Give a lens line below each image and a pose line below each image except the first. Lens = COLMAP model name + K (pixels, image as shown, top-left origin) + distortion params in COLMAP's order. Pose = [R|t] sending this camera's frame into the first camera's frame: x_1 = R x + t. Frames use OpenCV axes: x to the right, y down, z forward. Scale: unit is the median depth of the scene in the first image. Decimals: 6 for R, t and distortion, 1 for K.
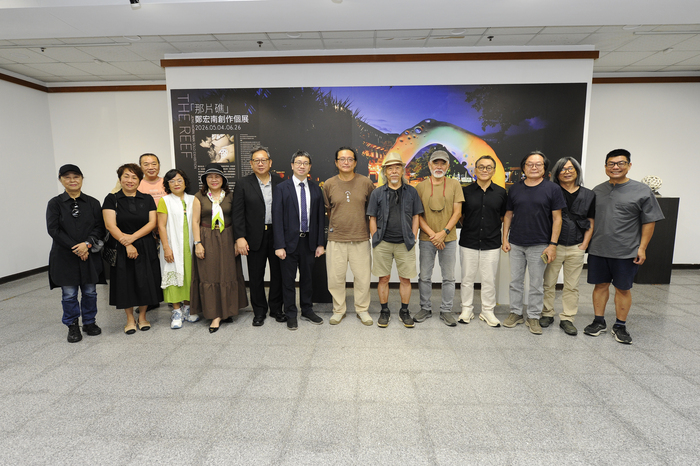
lens RADIAL K [[362.1, 0, 352.3], [0, 362.1, 233.1], [0, 0, 1]] dist [0.000929, -0.000895]
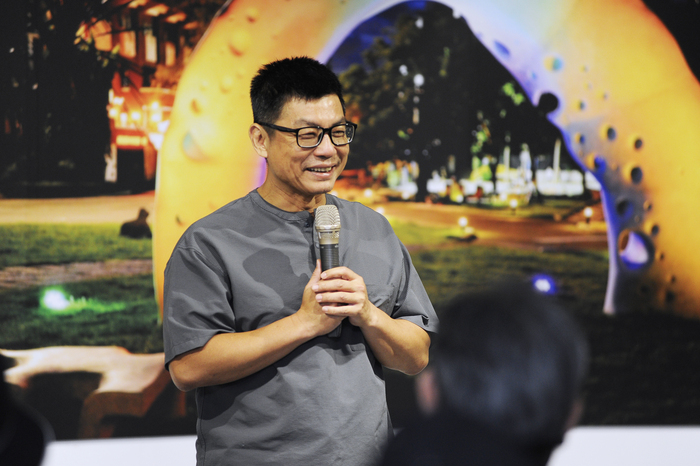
lens RADIAL K [[4098.4, 0, 349.1], [0, 4098.4, 231.9], [0, 0, 1]] dist [3.207709, 0.000000]
pose [[0.872833, 0.004076, 0.488002, -0.901334], [0.055747, 0.992587, -0.107998, 0.120372], [-0.484824, 0.121469, 0.866135, -0.919740]]
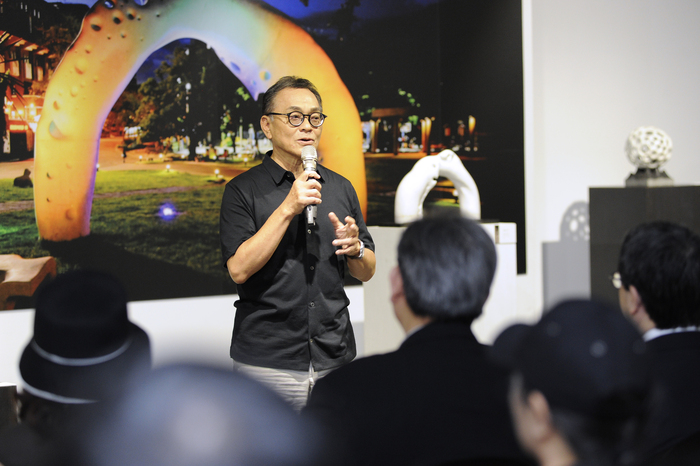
lens RADIAL K [[2257.8, 0, 347.9], [0, 2257.8, 231.0], [0, 0, 1]] dist [0.349292, 0.000000]
pose [[0.784050, -0.036895, 0.619600, -0.926921], [0.102182, 0.992285, -0.070216, 0.084527], [-0.612229, 0.118365, 0.781771, -0.668418]]
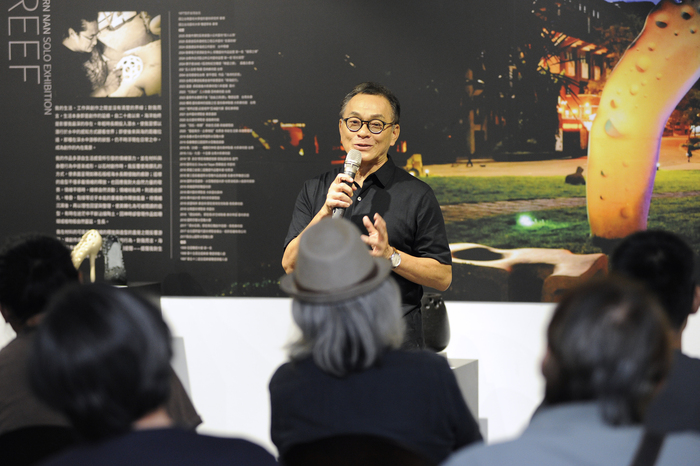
lens RADIAL K [[2257.8, 0, 361.7], [0, 2257.8, 235.9], [0, 0, 1]] dist [0.349292, 0.000000]
pose [[0.963804, 0.008546, -0.266474, 0.409160], [-0.034757, 0.994984, -0.093802, 0.120149], [0.264336, 0.099668, 0.959267, -0.932496]]
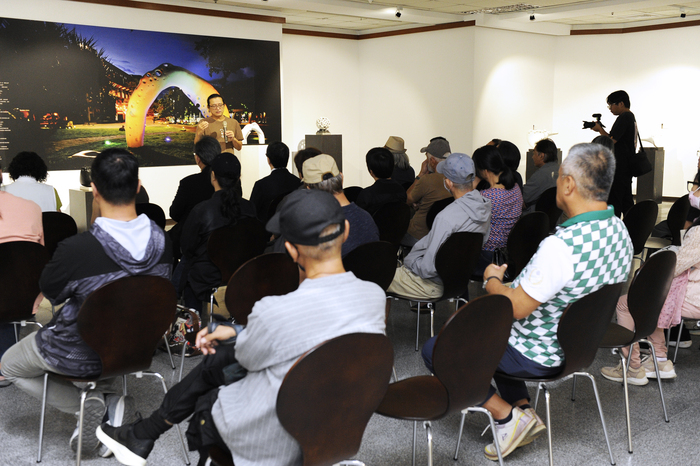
lens RADIAL K [[806.4, 0, 351.6], [0, 806.4, 234.2], [0, 0, 1]] dist [0.112031, 0.000000]
pose [[0.714920, -0.098356, 0.692254, -1.102762], [0.096908, 0.994440, 0.041209, 0.141566], [-0.692458, 0.037624, 0.720477, -1.089098]]
